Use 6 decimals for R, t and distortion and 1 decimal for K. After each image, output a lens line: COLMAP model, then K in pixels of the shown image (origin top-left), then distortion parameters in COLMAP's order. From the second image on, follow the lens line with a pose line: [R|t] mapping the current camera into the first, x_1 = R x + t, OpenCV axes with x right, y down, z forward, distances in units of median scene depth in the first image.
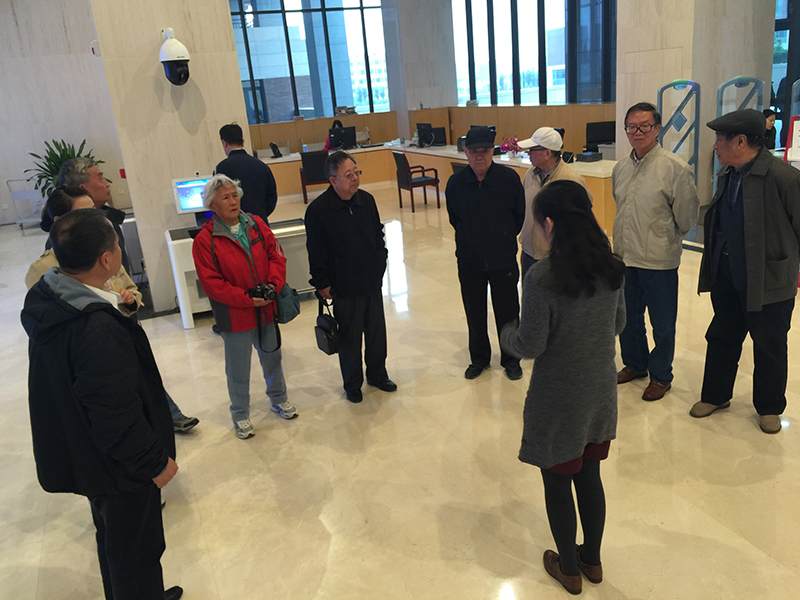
lens RADIAL K [[667.8, 0, 400.0], [0, 667.8, 300.0], [0, 0, 1]] dist [0.087853, -0.111533]
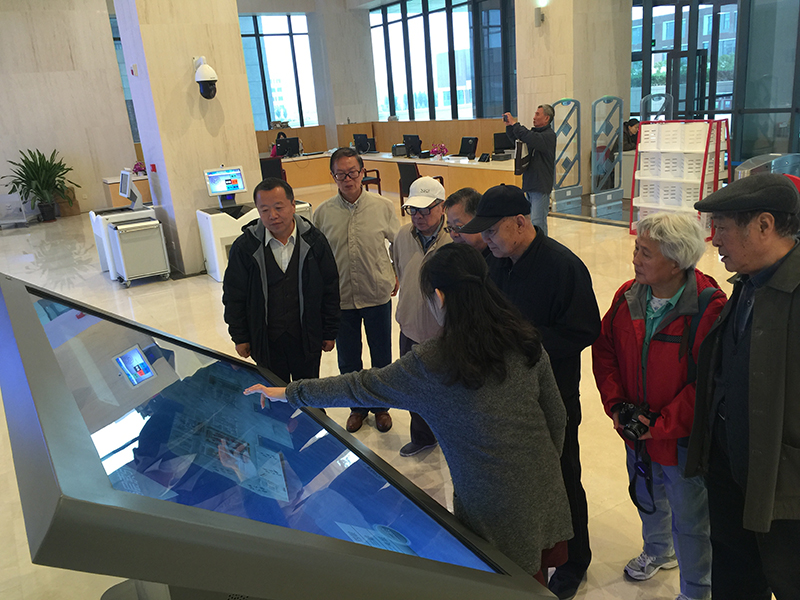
lens RADIAL K [[667.8, 0, 400.0], [0, 667.8, 300.0], [0, 0, 1]] dist [0.087853, -0.111533]
pose [[0.988367, -0.038662, 0.147090, -0.080517], [0.042576, 0.998816, -0.023548, 0.060329], [-0.146005, 0.029537, 0.988843, -0.172675]]
